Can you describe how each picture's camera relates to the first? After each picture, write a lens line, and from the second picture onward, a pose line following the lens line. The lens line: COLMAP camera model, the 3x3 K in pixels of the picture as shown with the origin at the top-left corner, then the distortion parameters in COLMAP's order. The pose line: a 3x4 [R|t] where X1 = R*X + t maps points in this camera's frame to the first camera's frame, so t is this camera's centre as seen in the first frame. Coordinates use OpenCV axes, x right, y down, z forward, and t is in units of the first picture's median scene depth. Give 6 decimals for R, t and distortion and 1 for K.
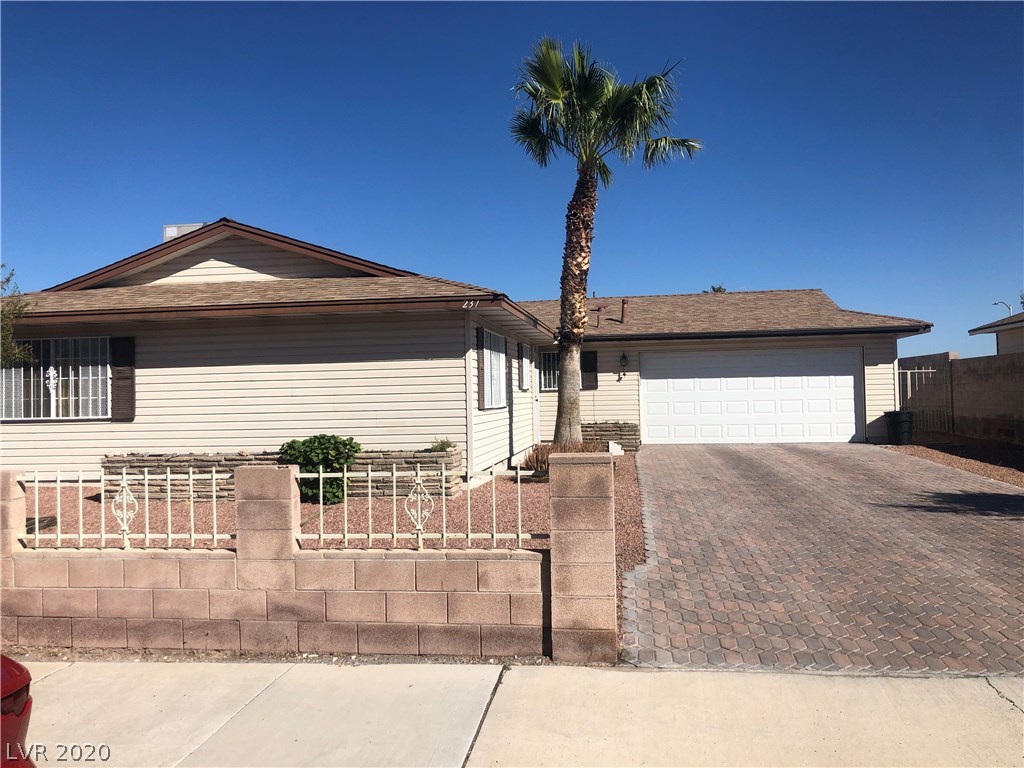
lens RADIAL K [[840.6, 0, 515.6], [0, 840.6, 385.3], [0, 0, 1]] dist [0.042171, -0.053838]
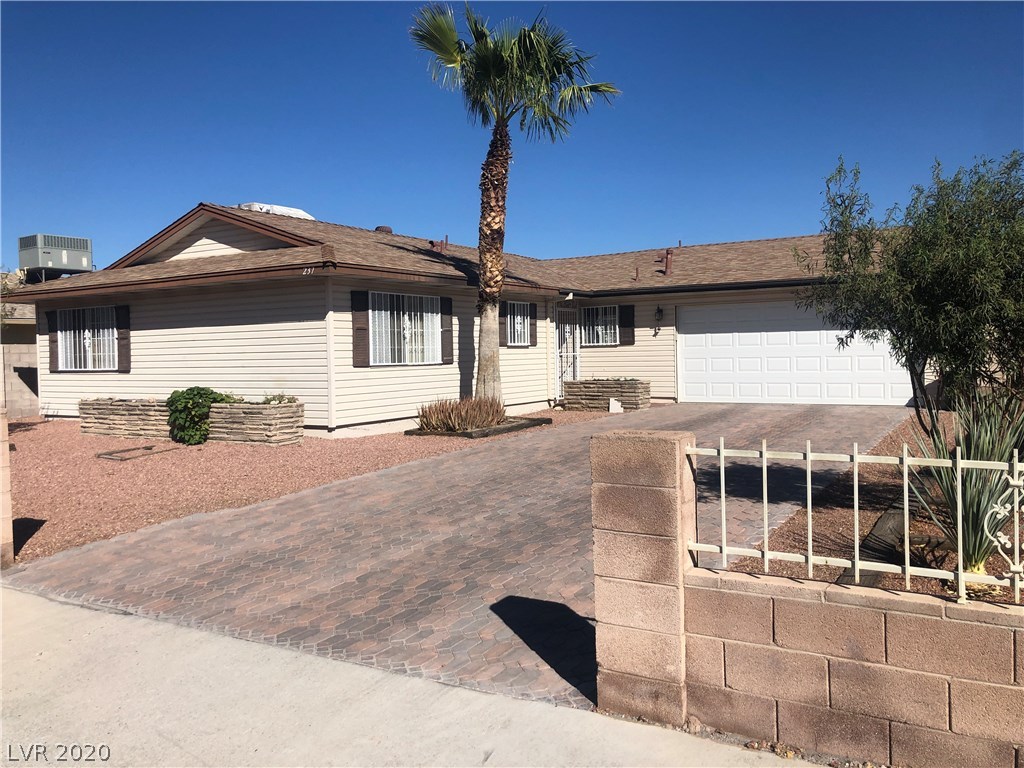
lens RADIAL K [[840.6, 0, 511.6], [0, 840.6, 385.0], [0, 0, 1]] dist [0.042171, -0.053838]
pose [[0.916157, 0.019419, -0.400349, 0.515253], [0.004548, 0.998258, 0.058829, -0.009517], [0.400794, -0.055717, 0.914473, 0.069832]]
